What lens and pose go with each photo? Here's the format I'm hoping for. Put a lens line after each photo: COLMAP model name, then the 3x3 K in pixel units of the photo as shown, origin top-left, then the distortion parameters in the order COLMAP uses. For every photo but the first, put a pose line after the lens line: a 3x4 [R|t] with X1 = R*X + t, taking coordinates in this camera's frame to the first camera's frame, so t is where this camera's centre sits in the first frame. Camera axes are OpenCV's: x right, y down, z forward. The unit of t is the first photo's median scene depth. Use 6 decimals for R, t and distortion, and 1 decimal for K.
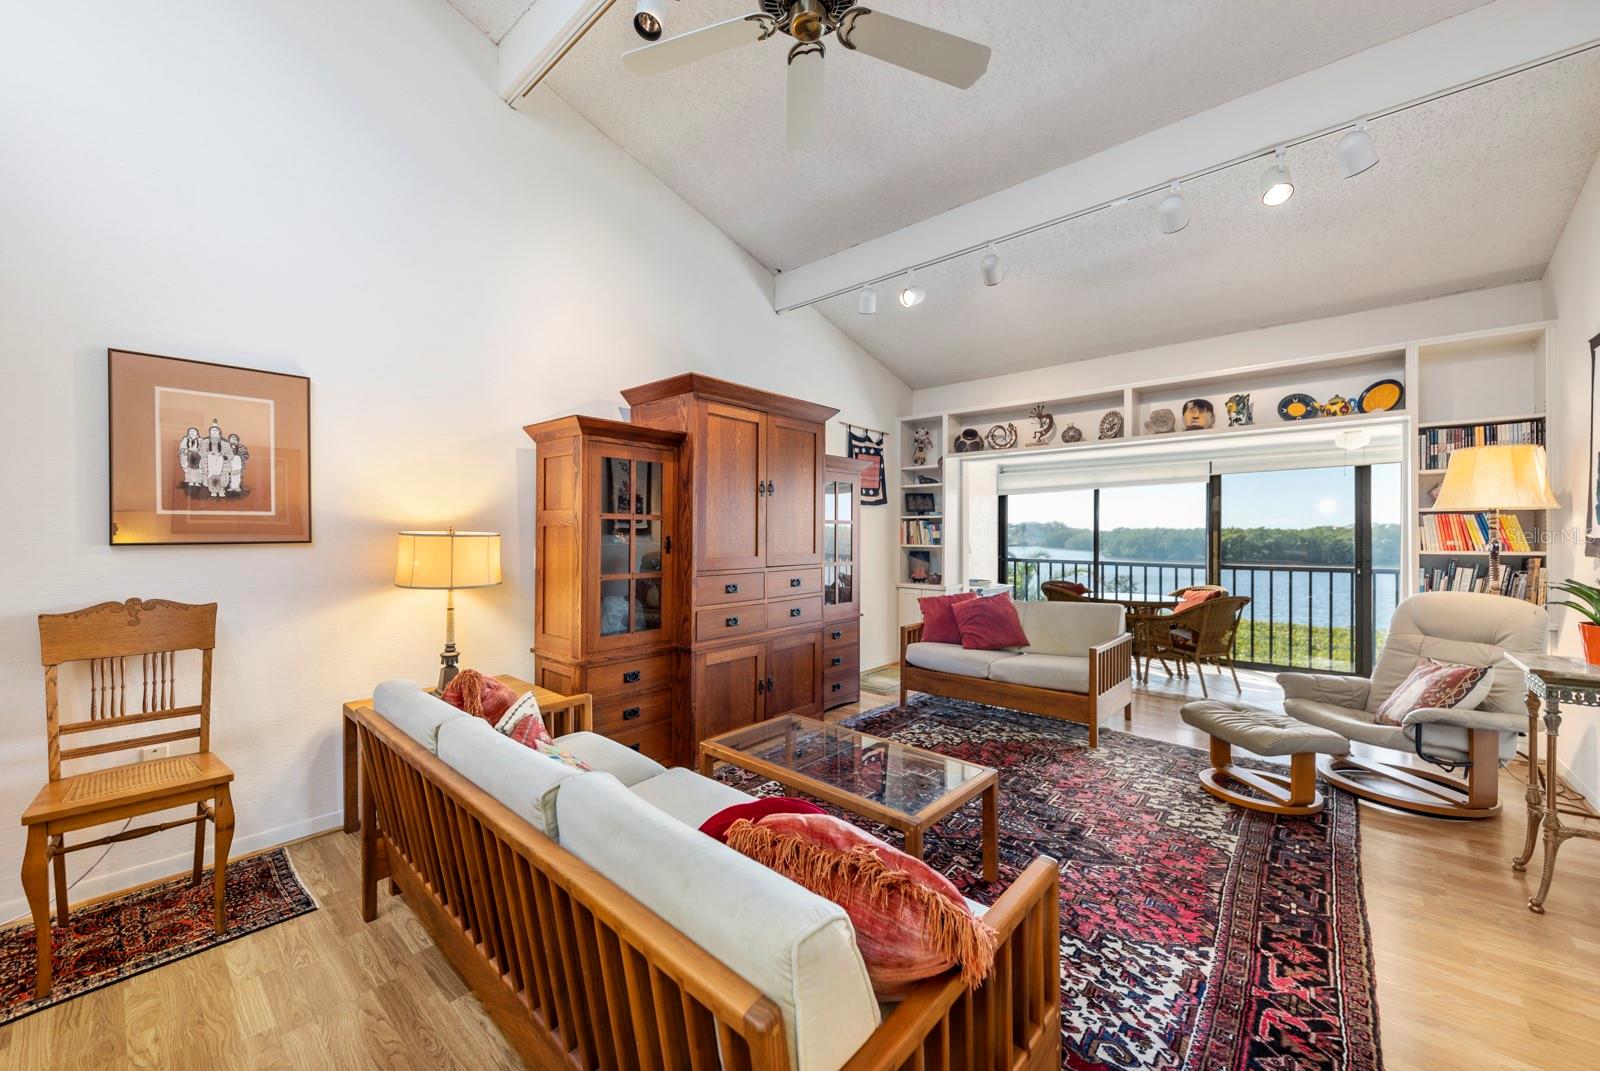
lens RADIAL K [[608.5, 0, 806.5], [0, 608.5, 536.9], [0, 0, 1]] dist [-0.000600, -0.000008]
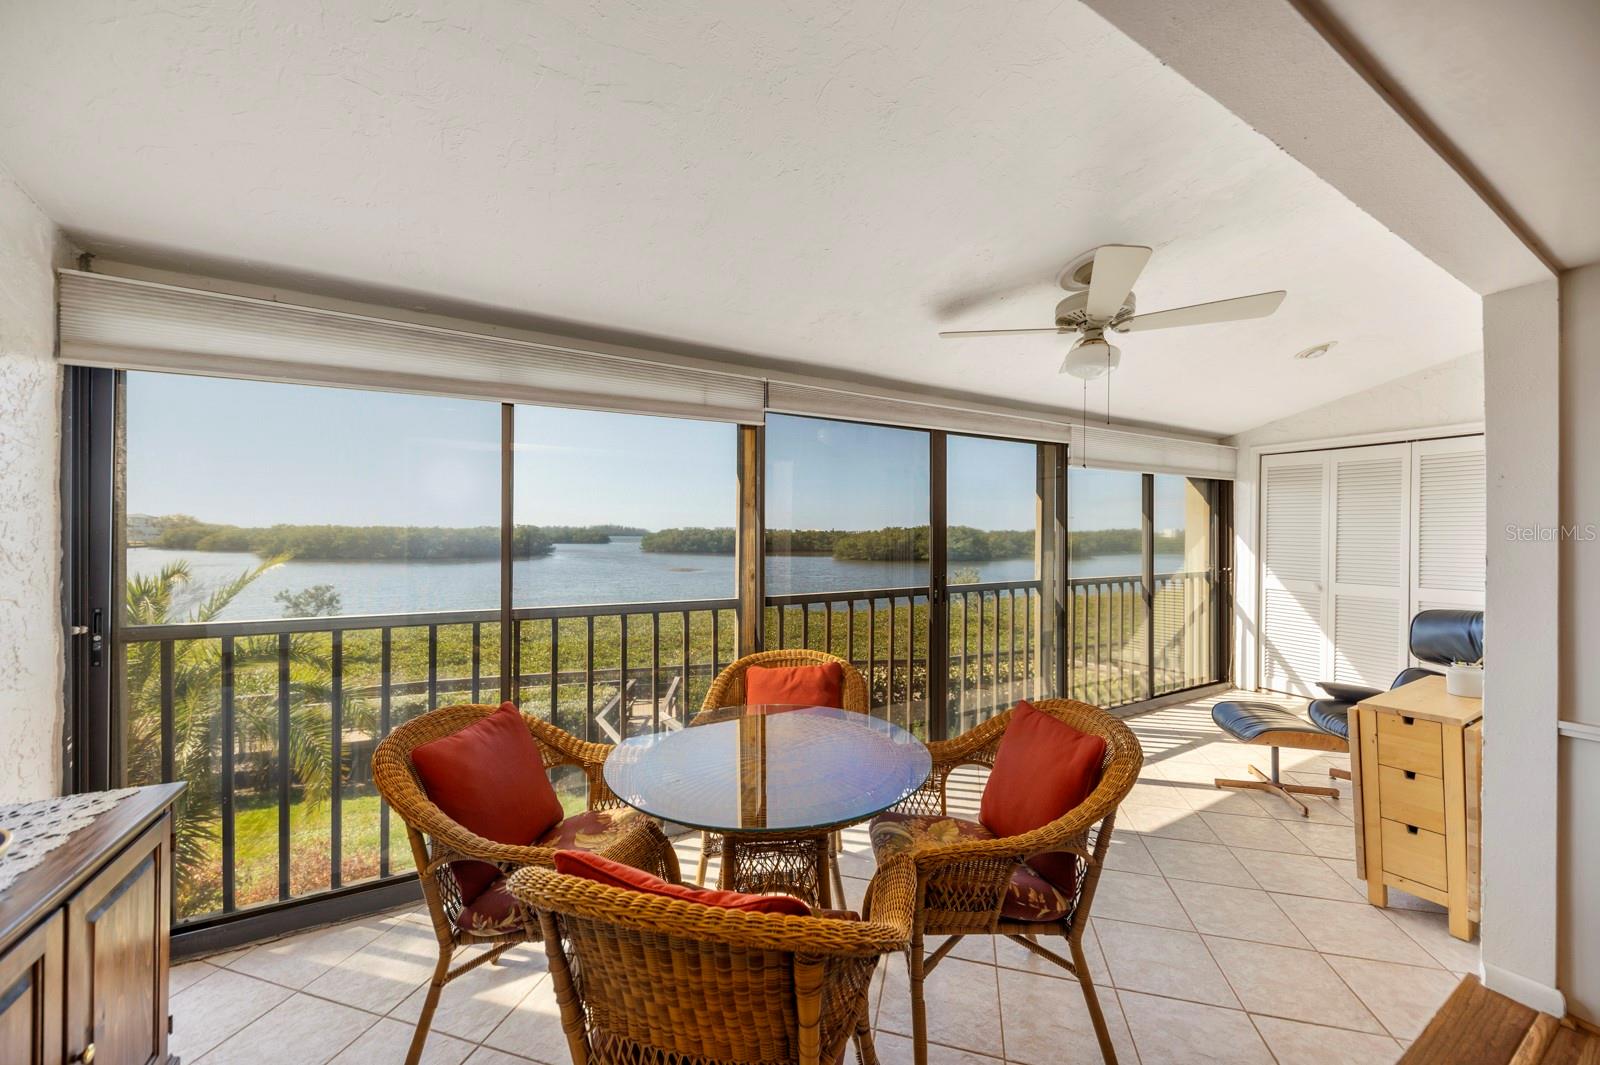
lens RADIAL K [[551.6, 0, 803.7], [0, 551.6, 535.8], [0, 0, 1]] dist [0.002305, 0.000101]
pose [[0.331158, 0.000003, 0.943575, 0.205043], [-0.001350, 0.999999, 0.000471, -0.007204], [-0.943574, -0.001430, 0.331158, 0.648182]]
